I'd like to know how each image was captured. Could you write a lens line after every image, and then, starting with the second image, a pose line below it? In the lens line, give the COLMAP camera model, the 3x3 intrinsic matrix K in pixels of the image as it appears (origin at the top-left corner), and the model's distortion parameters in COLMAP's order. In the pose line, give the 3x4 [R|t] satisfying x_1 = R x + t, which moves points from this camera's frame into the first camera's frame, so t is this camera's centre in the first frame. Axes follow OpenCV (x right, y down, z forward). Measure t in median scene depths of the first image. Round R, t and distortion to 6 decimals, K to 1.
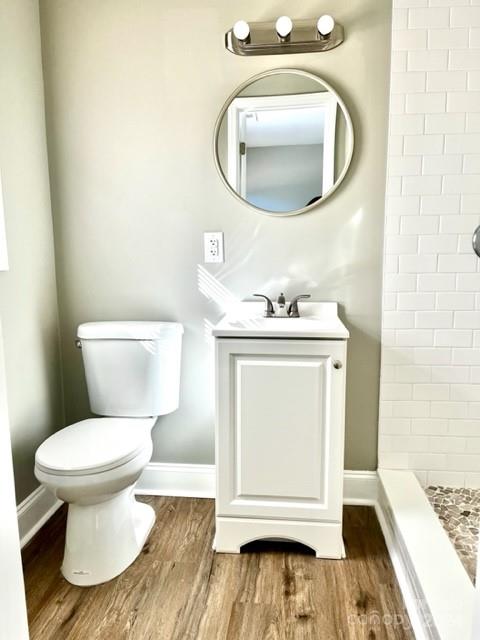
lens RADIAL K [[483.9, 0, 241.0], [0, 483.9, 321.3], [0, 0, 1]] dist [0.027975, -0.045240]
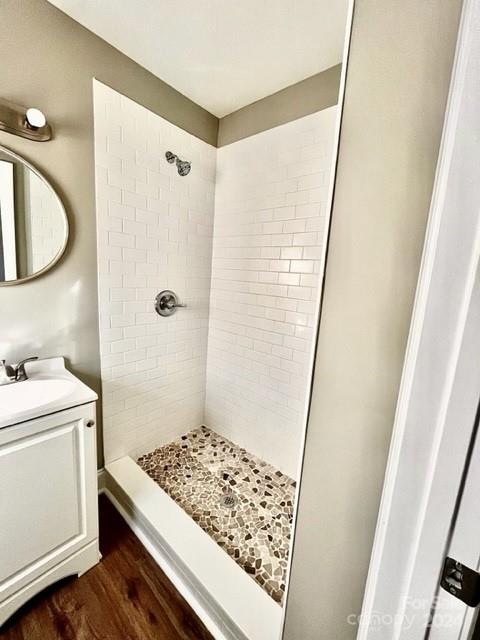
lens RADIAL K [[261.3, 0, 238.7], [0, 261.3, 316.3], [0, 0, 1]] dist [-0.007388, 0.002014]
pose [[0.562874, -0.087758, 0.821871, -0.088984], [0.048306, 0.996141, 0.073283, -0.179210], [-0.825130, -0.001547, 0.564941, 0.279274]]
